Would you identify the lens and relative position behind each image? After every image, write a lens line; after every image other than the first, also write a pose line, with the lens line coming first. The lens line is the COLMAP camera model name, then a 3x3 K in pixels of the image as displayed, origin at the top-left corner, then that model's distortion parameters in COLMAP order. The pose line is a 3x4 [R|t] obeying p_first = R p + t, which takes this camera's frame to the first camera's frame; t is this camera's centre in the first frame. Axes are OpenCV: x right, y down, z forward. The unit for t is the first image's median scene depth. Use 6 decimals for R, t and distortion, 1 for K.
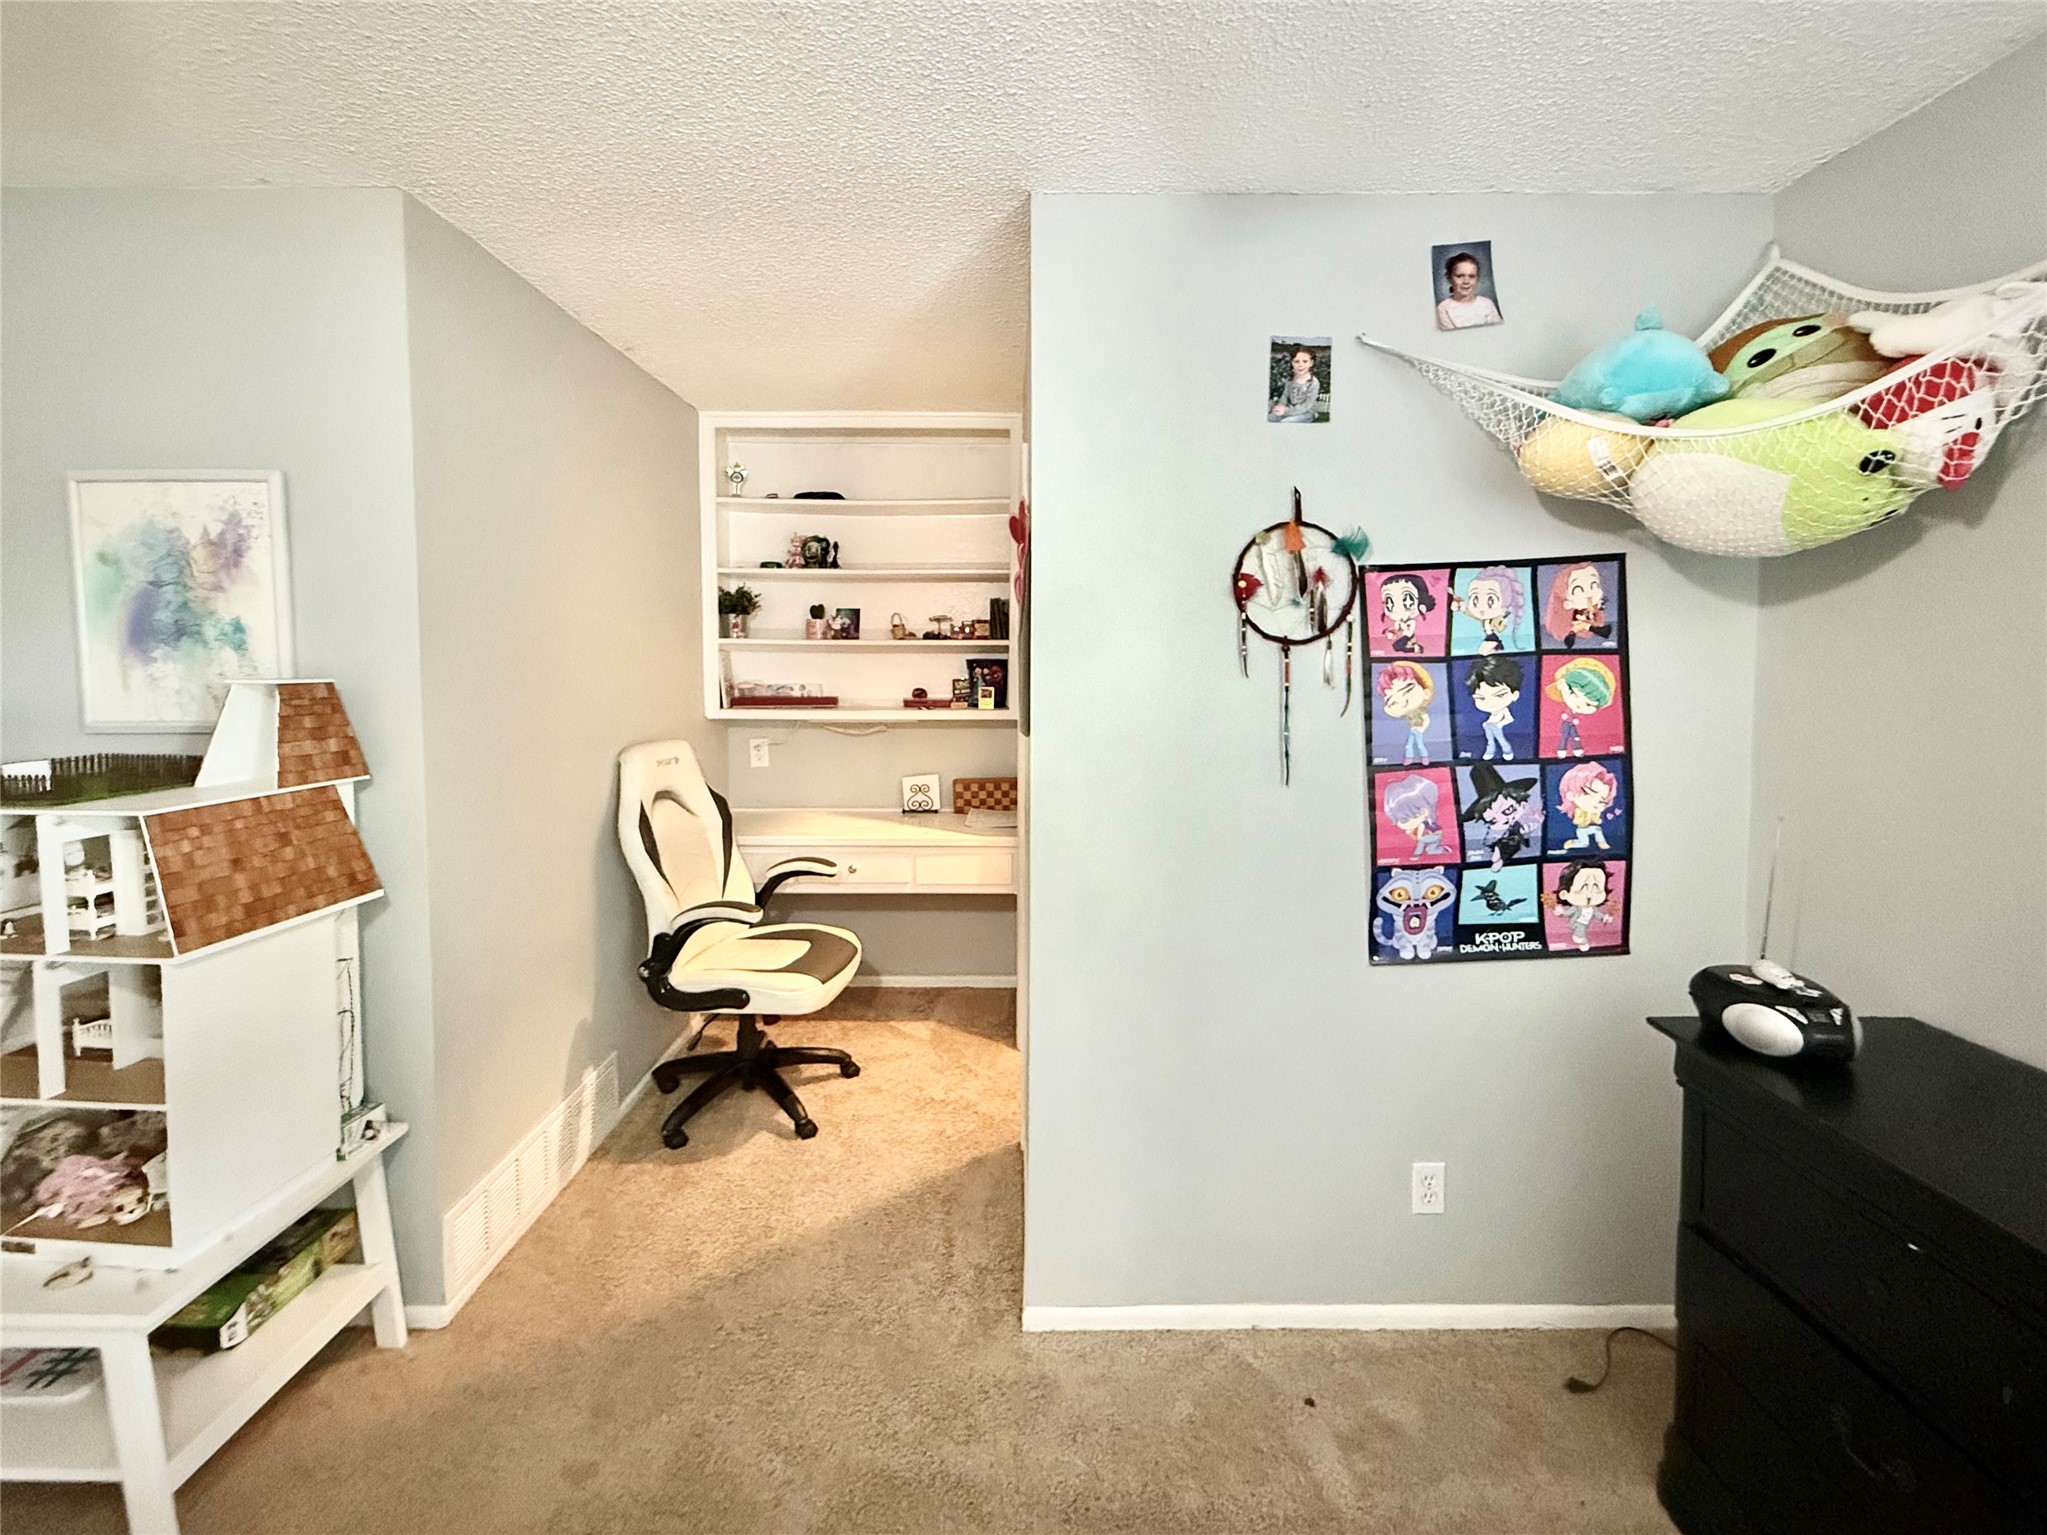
lens RADIAL K [[829.5, 0, 1022.2], [0, 829.5, 705.6], [0, 0, 1]] dist [-0.000082, -0.000023]
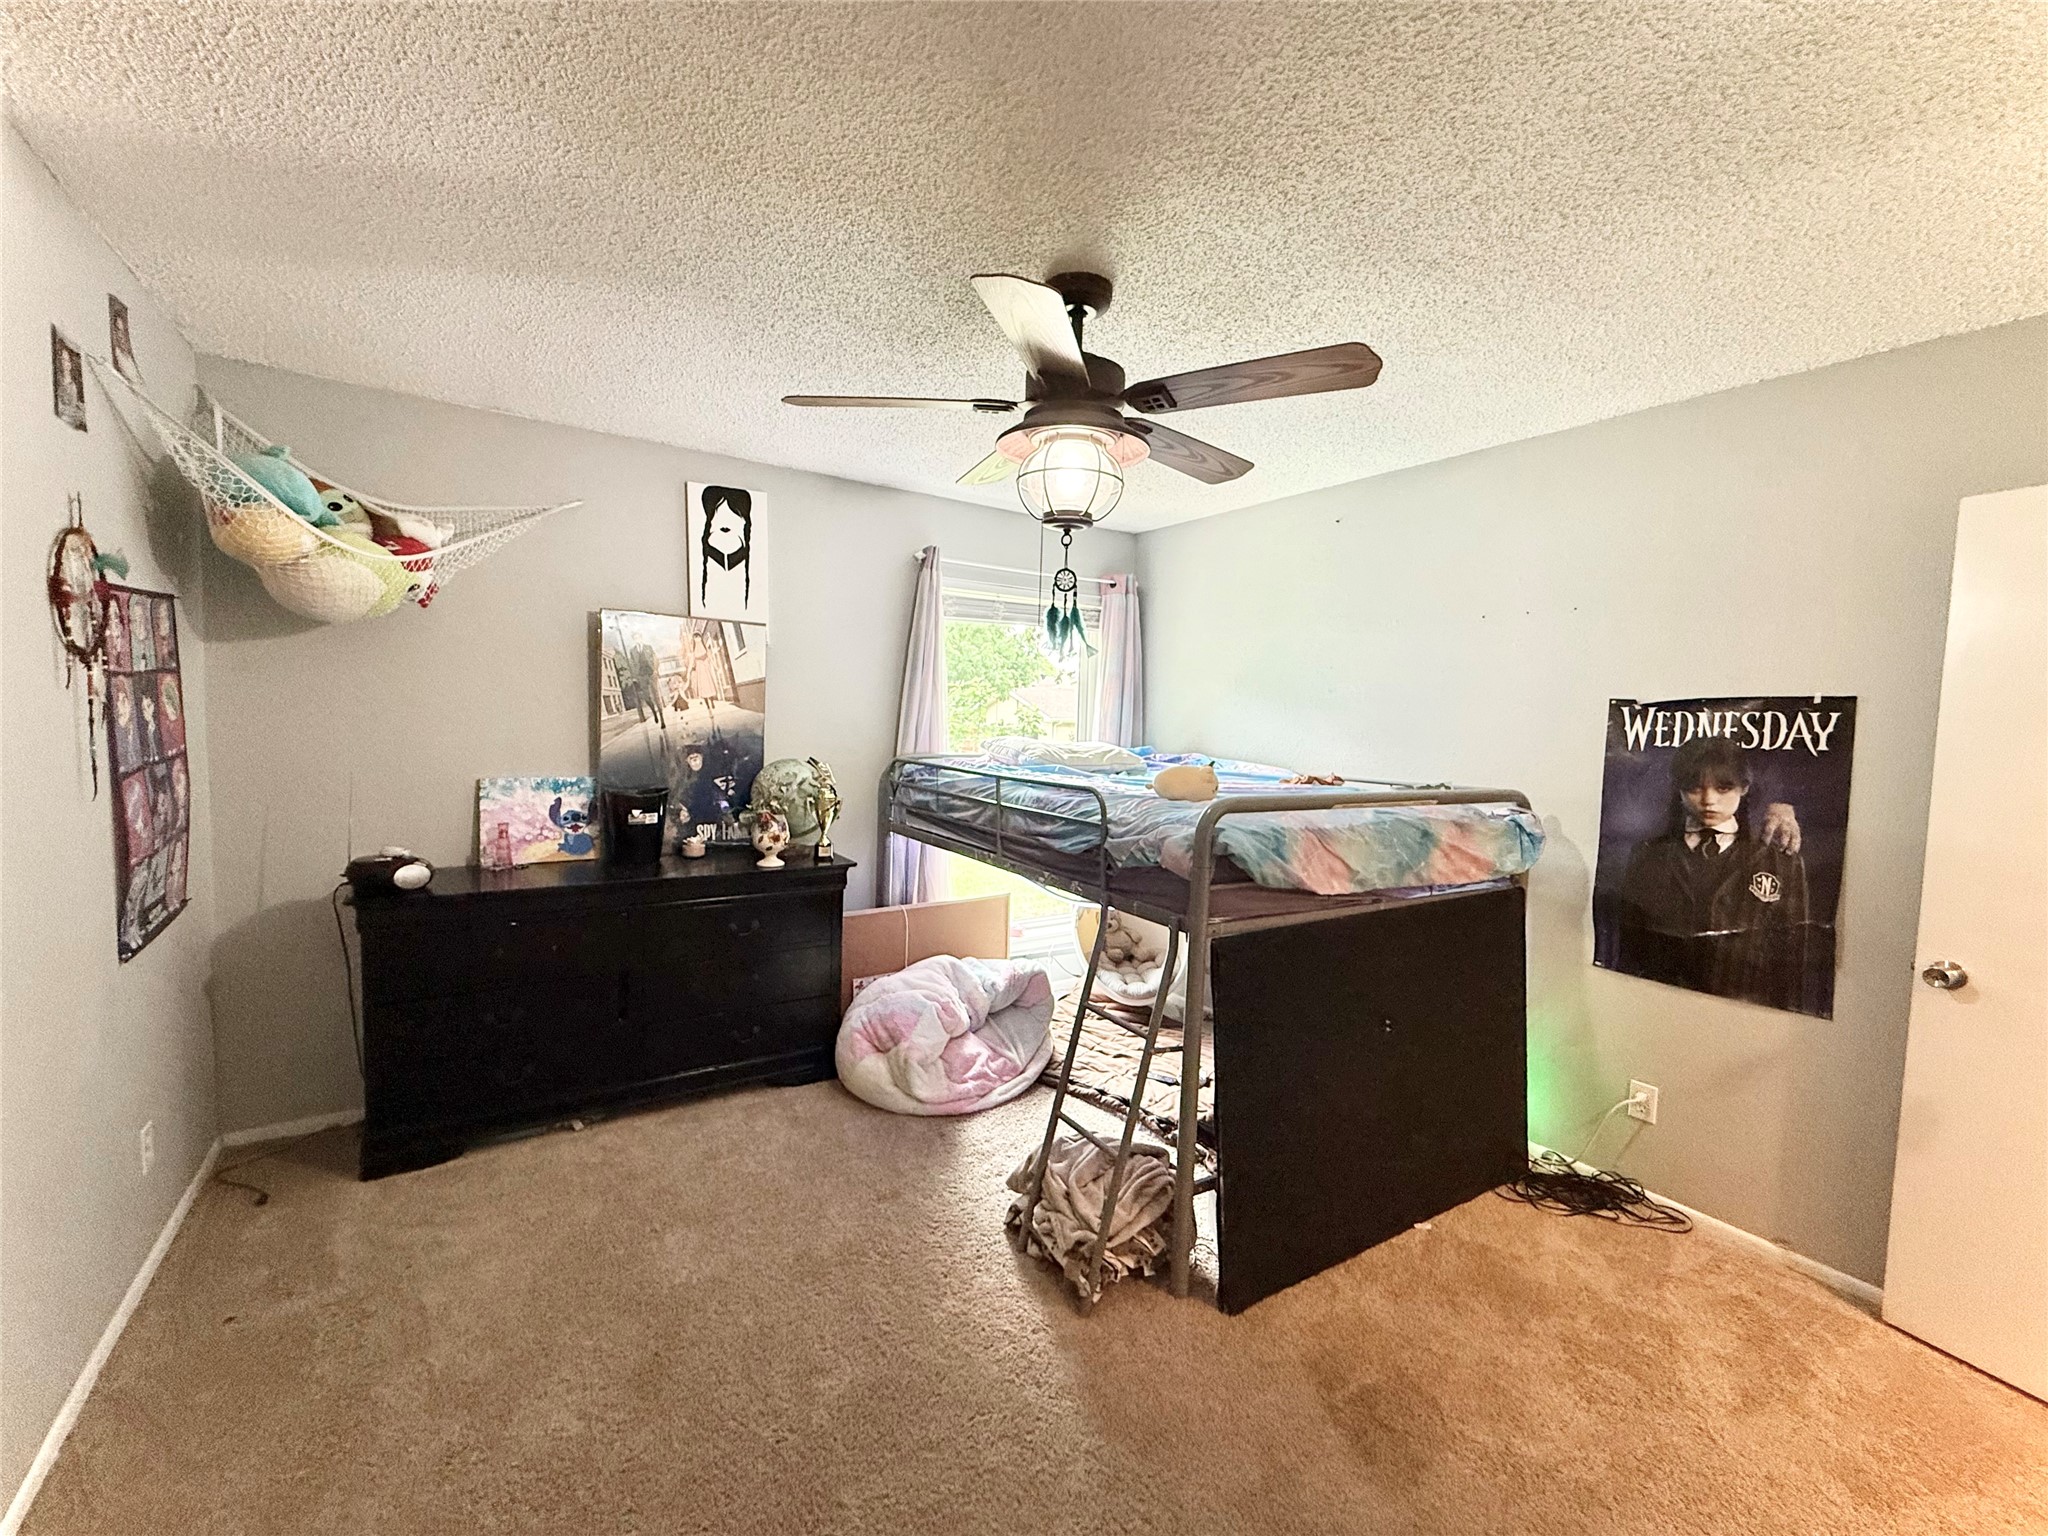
lens RADIAL K [[850.9, 0, 1019.2], [0, 850.9, 769.4], [0, 0, 1]] dist [-0.000636, -0.000089]
pose [[-0.547094, -0.070012, 0.834138, -1.120445], [0.011102, 0.995802, 0.090862, -0.019471], [-0.836998, 0.058971, -0.544019, 0.638870]]
